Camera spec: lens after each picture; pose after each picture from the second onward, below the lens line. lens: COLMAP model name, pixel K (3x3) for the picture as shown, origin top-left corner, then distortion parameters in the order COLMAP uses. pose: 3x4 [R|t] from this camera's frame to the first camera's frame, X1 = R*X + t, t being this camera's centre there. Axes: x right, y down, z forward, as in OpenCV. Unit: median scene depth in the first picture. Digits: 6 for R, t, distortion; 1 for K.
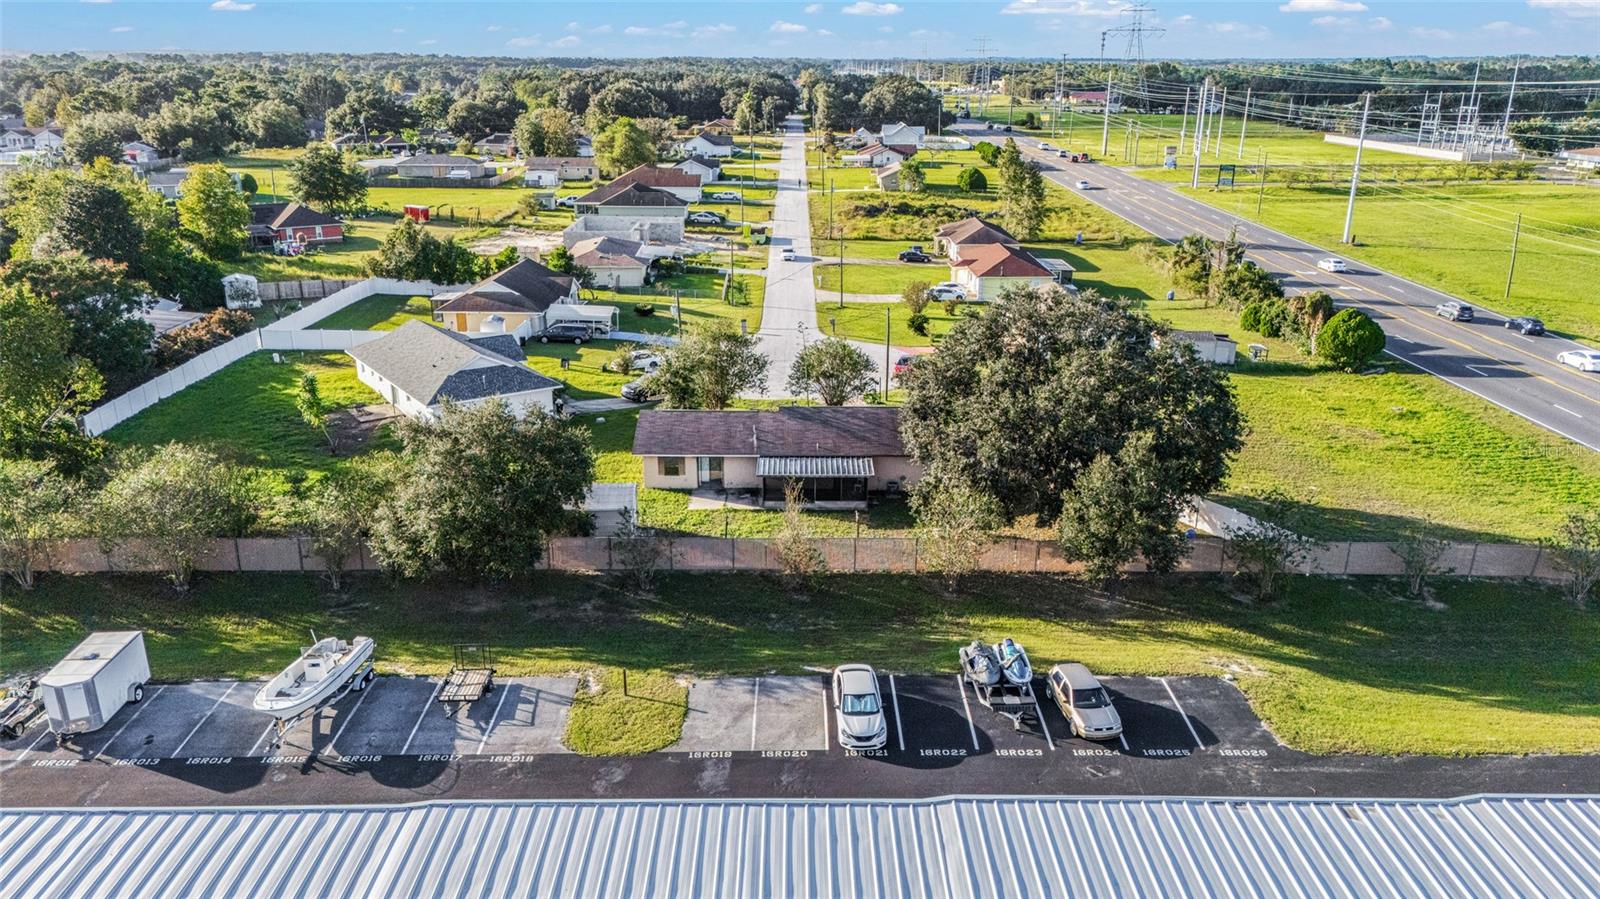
lens RADIAL K [[1157.2, 0, 798.8], [0, 1157.2, 461.8], [0, 0, 1]] dist [0.044294, -0.014944]
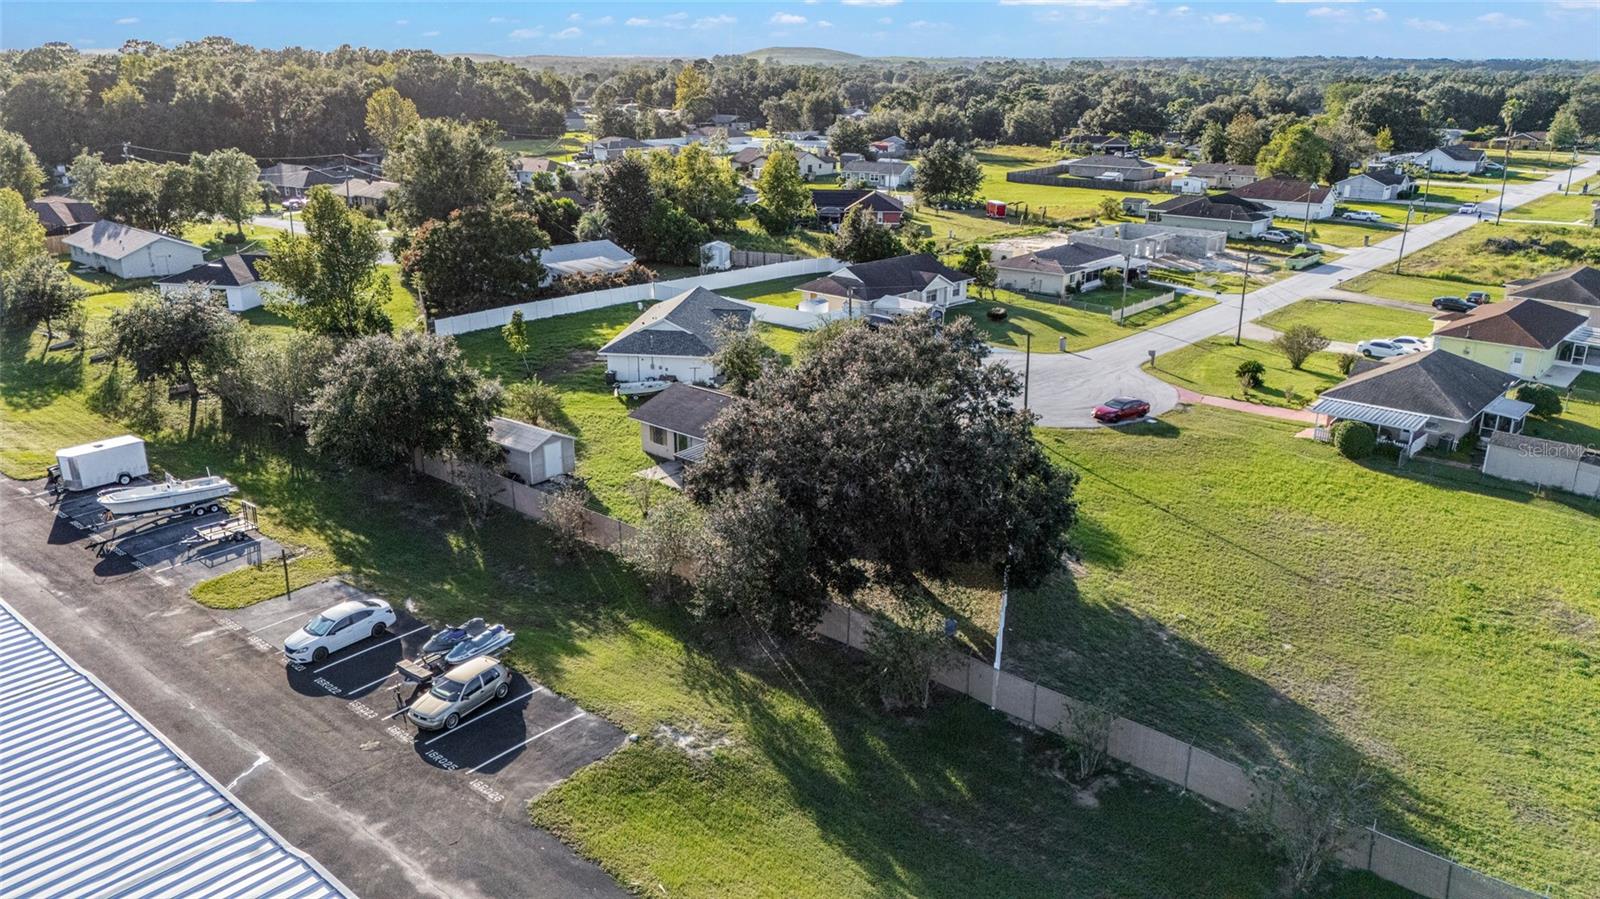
lens RADIAL K [[1157.2, 0, 799.3], [0, 1157.2, 446.2], [0, 0, 1]] dist [0.044294, -0.014944]
pose [[0.753392, 0.207107, -0.624106, 0.263897], [-0.216380, 0.974331, 0.062124, -0.032353], [0.620951, 0.088240, 0.778866, 0.094811]]
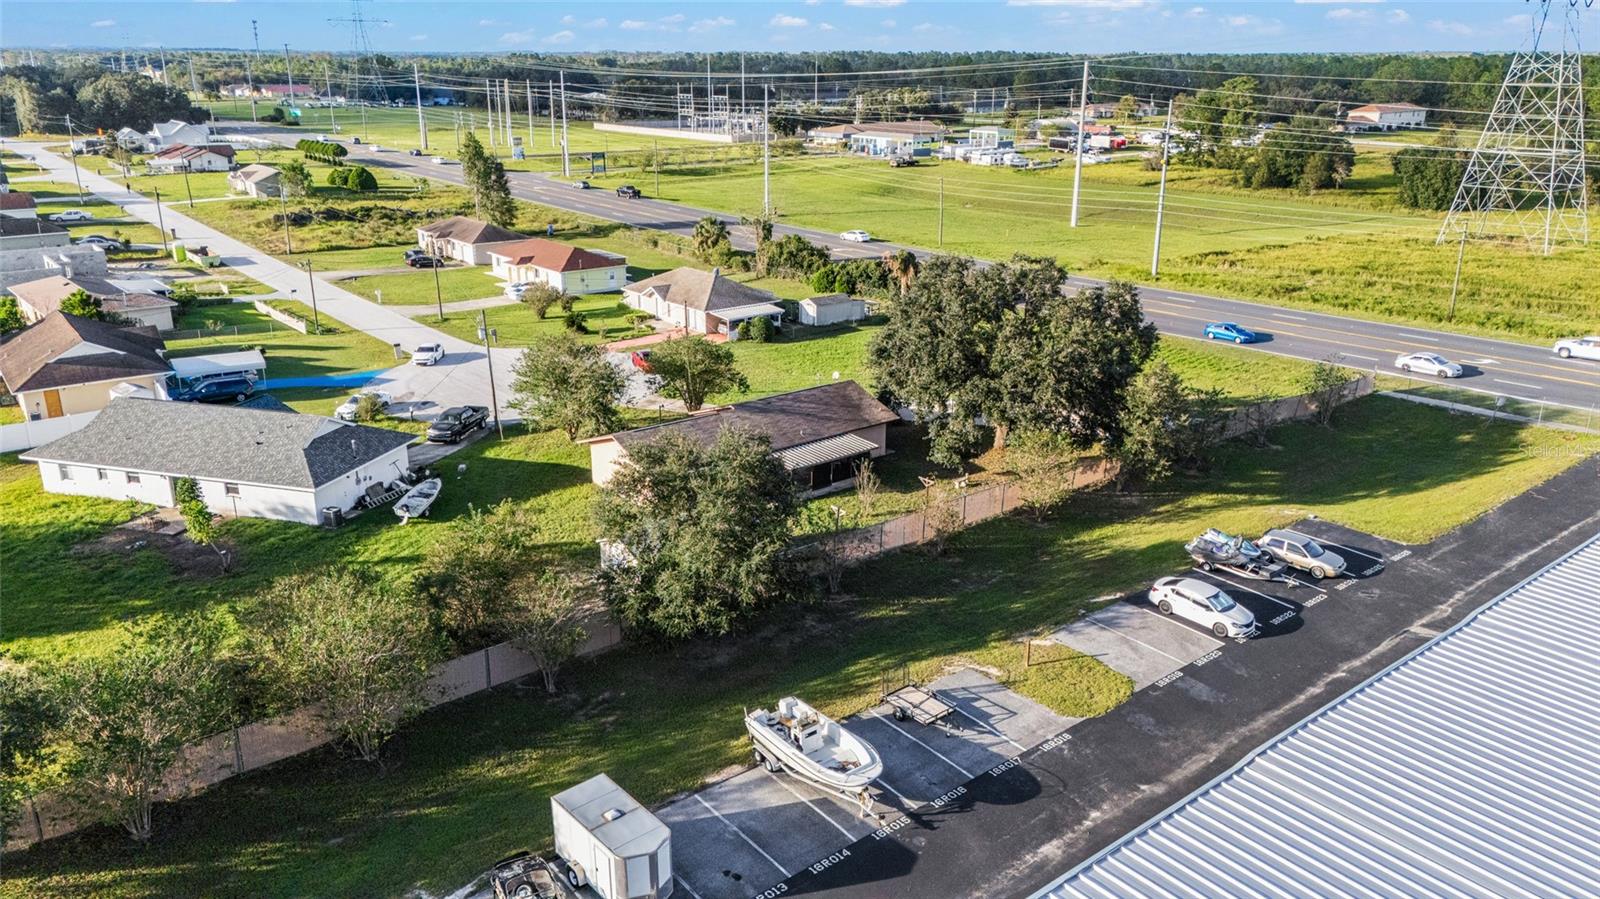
lens RADIAL K [[1157.2, 0, 789.4], [0, 1157.2, 439.0], [0, 0, 1]] dist [0.044294, -0.014944]
pose [[0.788247, -0.196017, 0.583305, -0.234221], [0.202466, 0.977746, 0.054966, -0.026599], [-0.581098, 0.074772, 0.810391, 0.067381]]
